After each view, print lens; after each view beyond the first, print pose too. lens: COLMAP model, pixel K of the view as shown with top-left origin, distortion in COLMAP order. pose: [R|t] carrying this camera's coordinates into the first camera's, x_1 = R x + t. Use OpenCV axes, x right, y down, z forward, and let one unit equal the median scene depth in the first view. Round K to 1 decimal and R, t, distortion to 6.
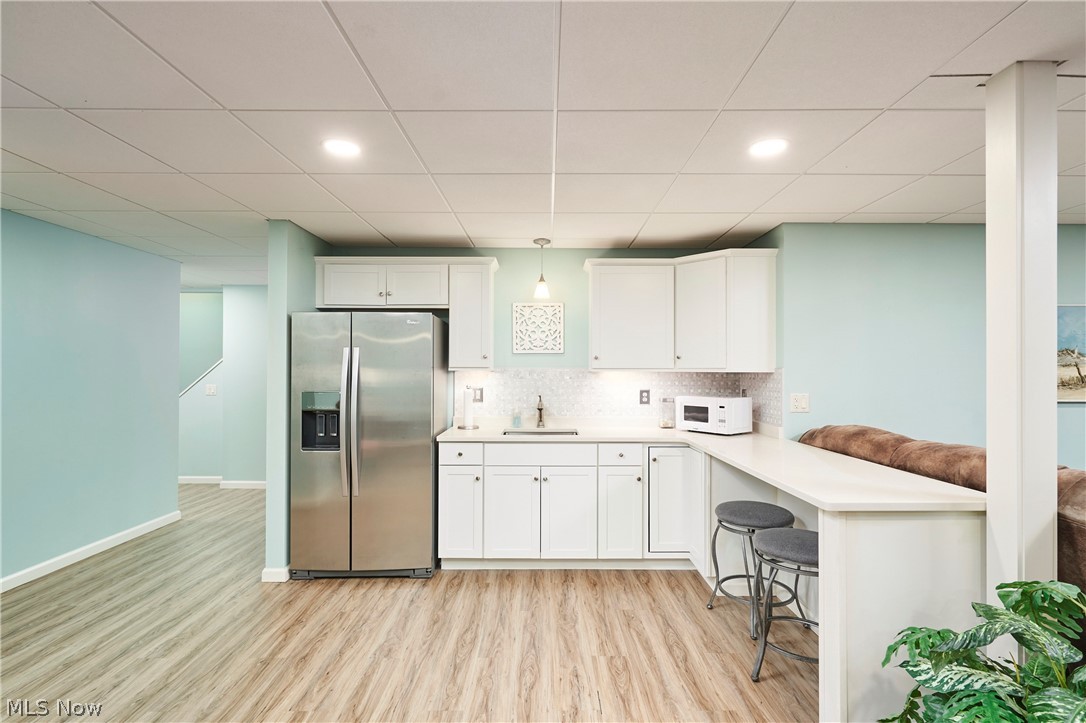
lens RADIAL K [[505.8, 0, 544.8], [0, 505.8, 364.2], [0, 0, 1]] dist [-0.004568, -0.000358]
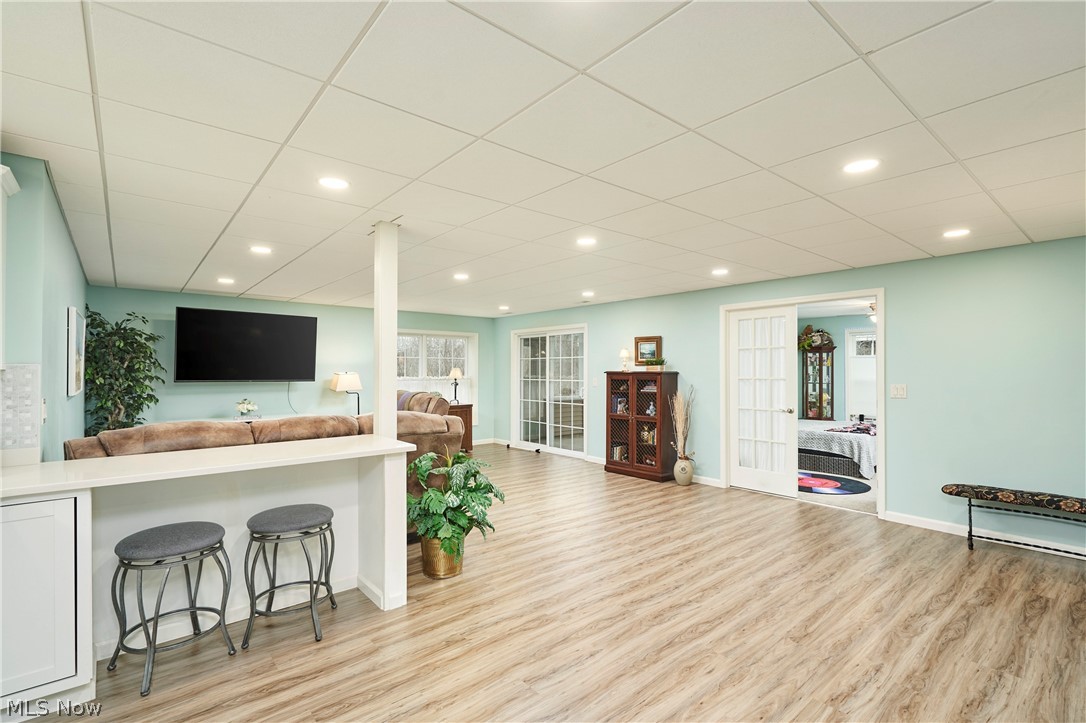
lens RADIAL K [[505.8, 0, 545.4], [0, 505.8, 364.8], [0, 0, 1]] dist [-0.004568, -0.000358]
pose [[-0.644278, 0.008801, 0.764741, -0.729482], [-0.002681, 0.999902, -0.013767, 0.021225], [-0.764787, -0.010920, -0.644191, 1.256063]]
